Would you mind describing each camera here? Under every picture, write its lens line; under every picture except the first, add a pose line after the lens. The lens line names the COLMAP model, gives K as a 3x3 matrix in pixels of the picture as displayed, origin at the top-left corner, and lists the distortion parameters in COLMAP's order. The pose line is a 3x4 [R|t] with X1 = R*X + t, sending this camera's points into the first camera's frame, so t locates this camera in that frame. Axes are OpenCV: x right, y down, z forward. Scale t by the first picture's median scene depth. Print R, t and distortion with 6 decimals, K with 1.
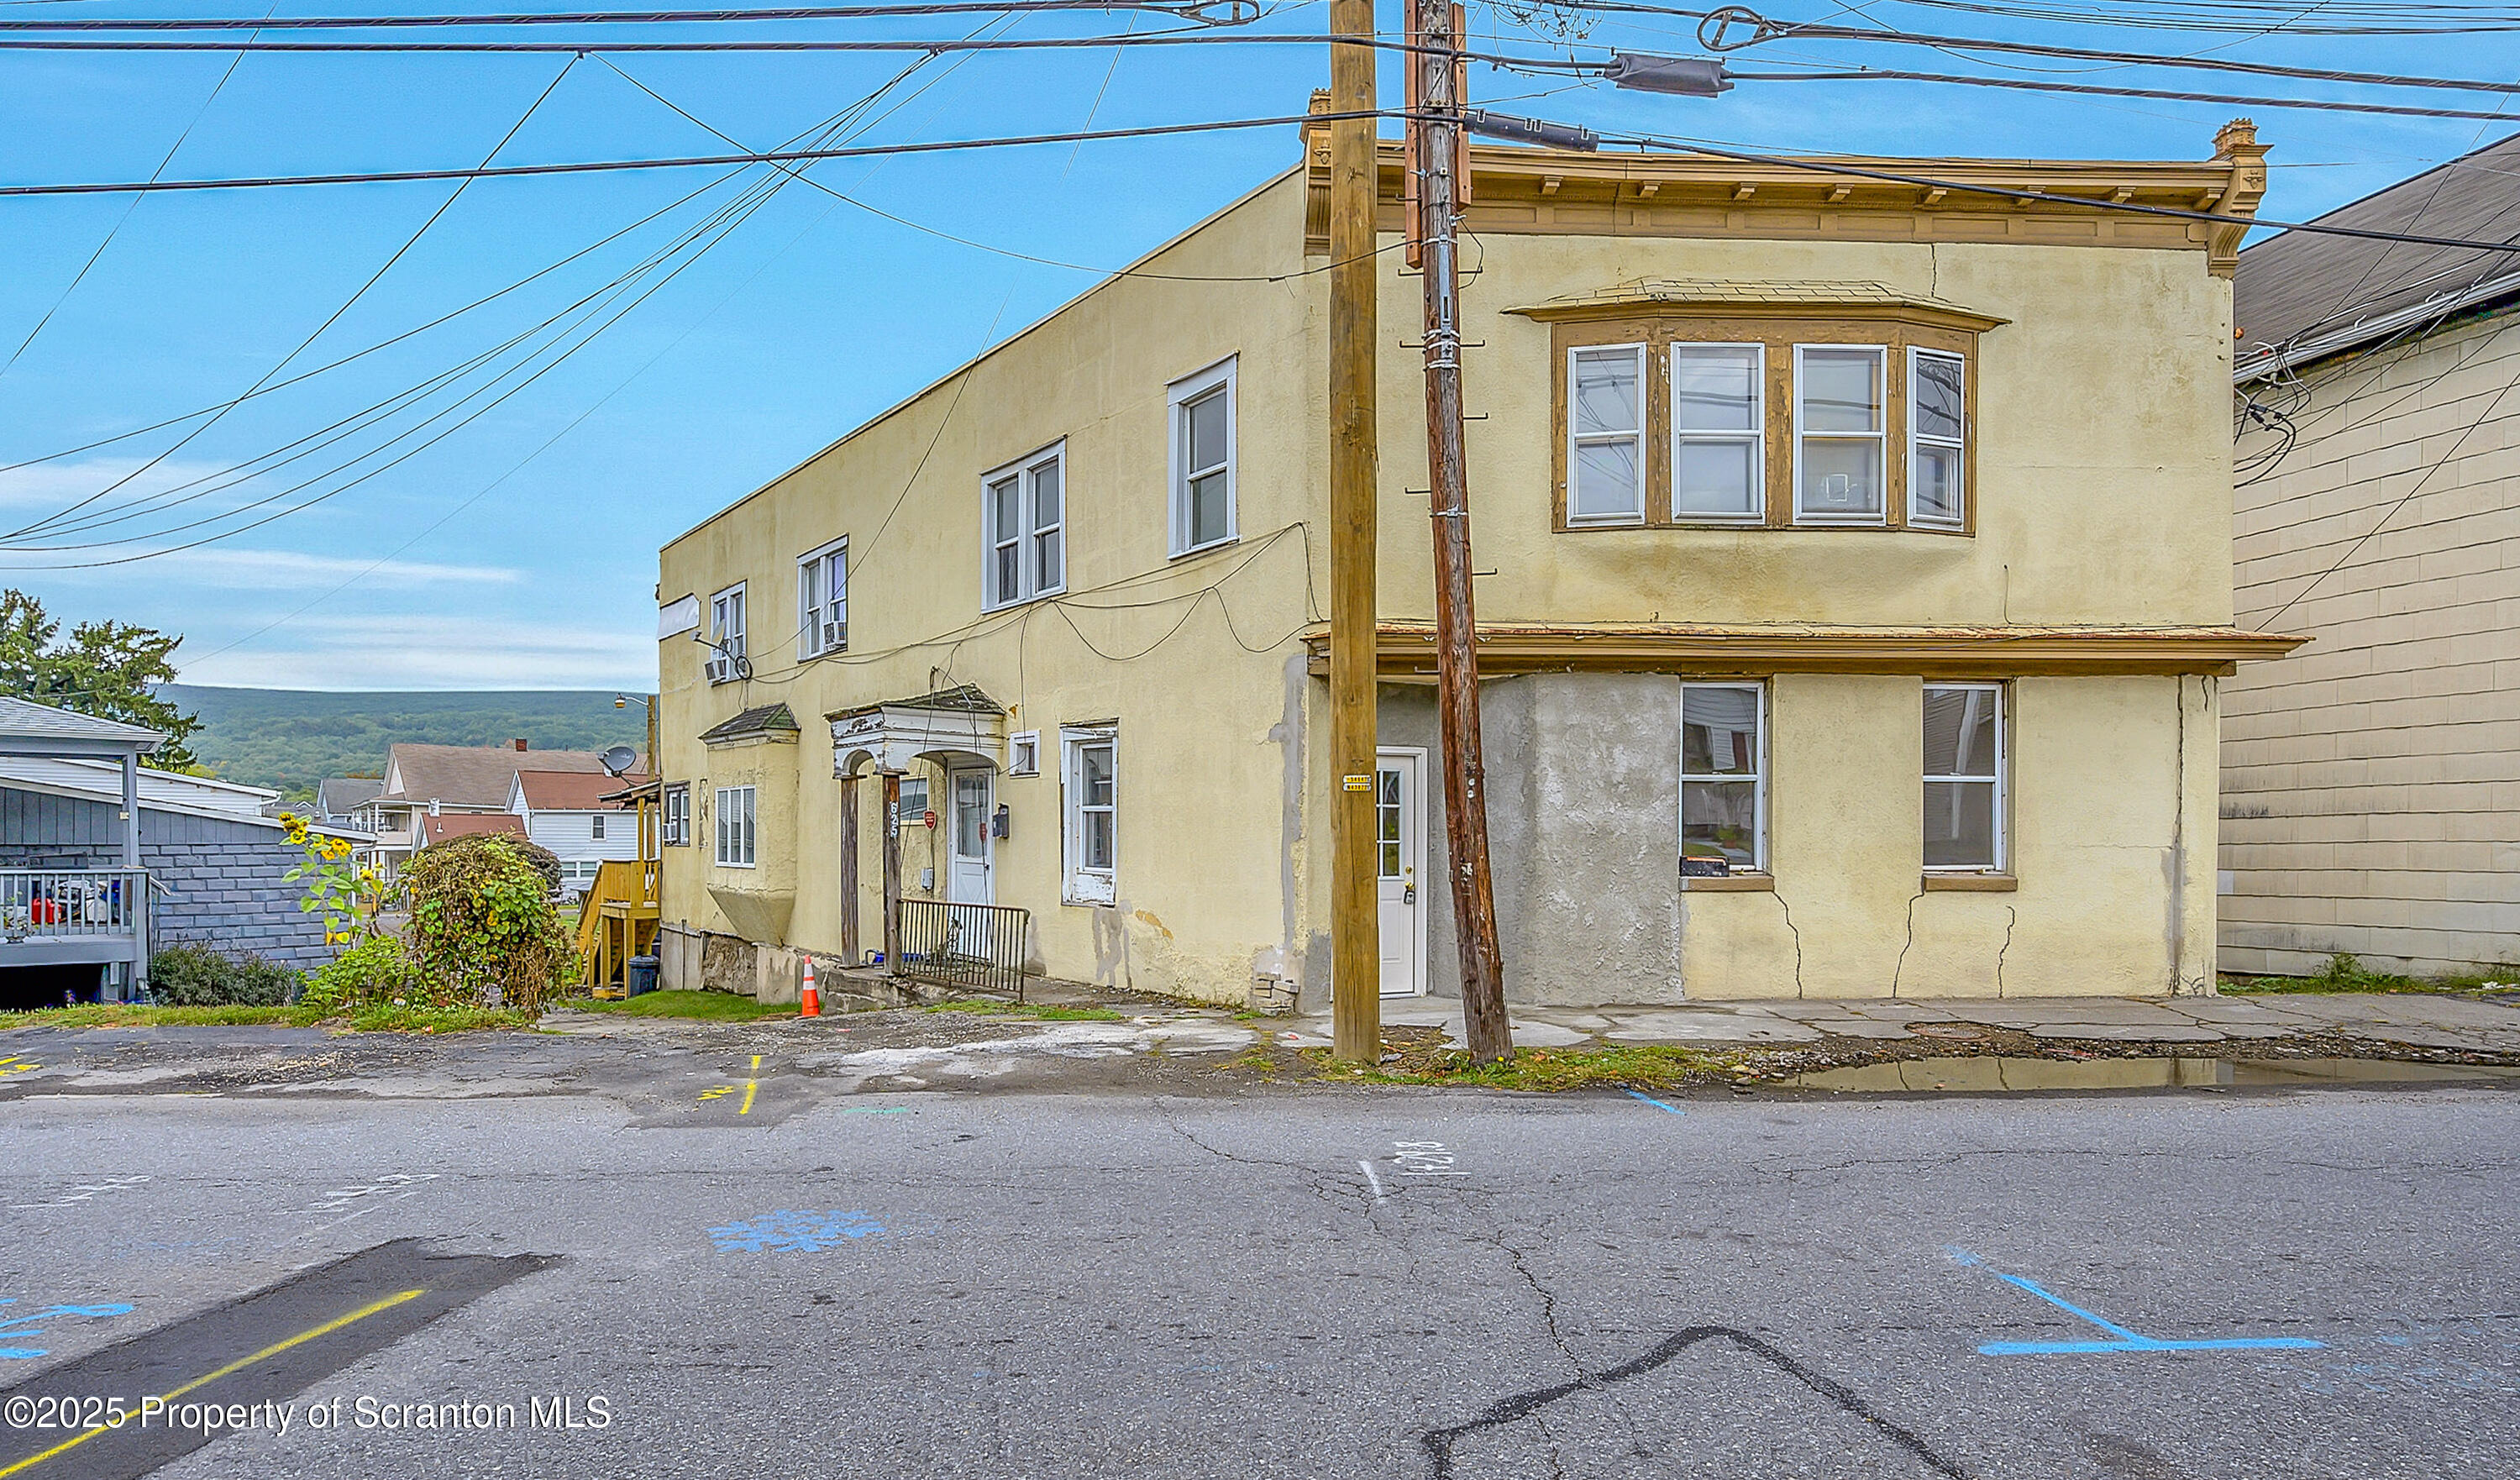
lens RADIAL K [[1311.3, 0, 1225.7], [0, 1311.3, 834.4], [0, 0, 1]] dist [-0.003903, 0.000064]
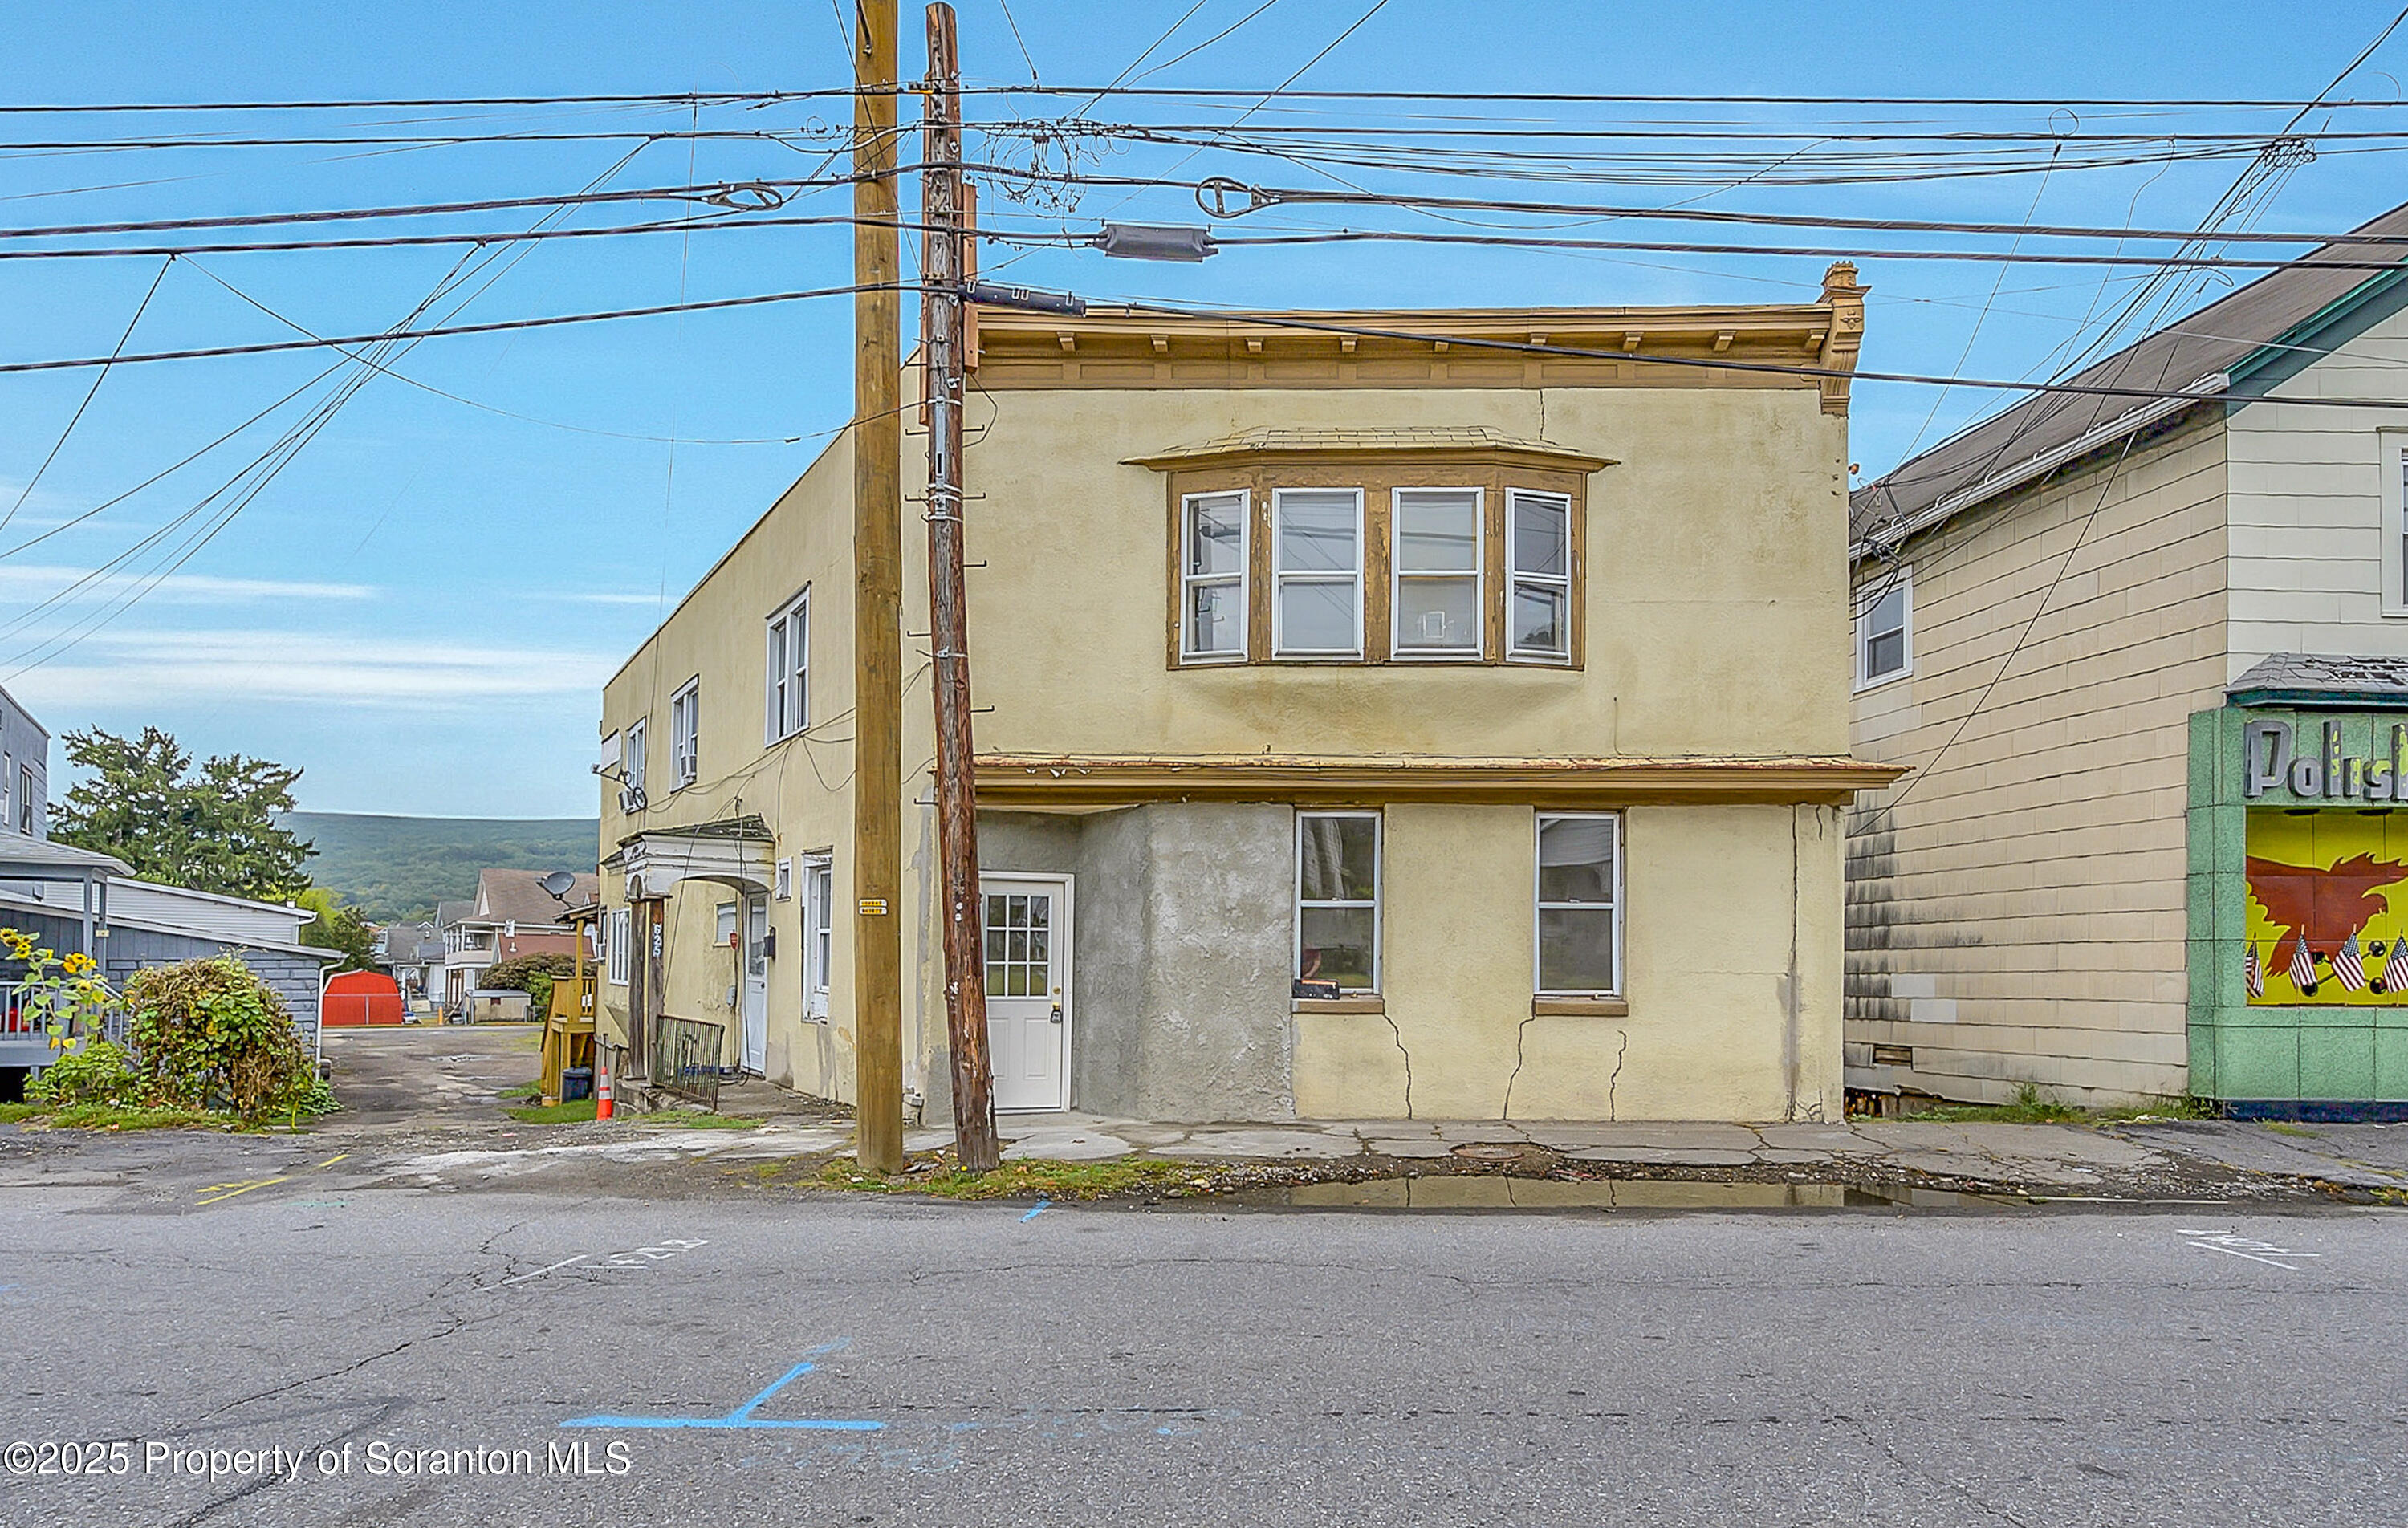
lens RADIAL K [[1276.0, 0, 1208.6], [0, 1276.0, 923.2], [0, 0, 1]] dist [-0.002880, -0.000478]
pose [[0.997926, 0.004864, -0.064183, 0.344030], [-0.006633, 0.999603, -0.027385, 0.000434], [0.064025, 0.027754, 0.997562, -0.011875]]
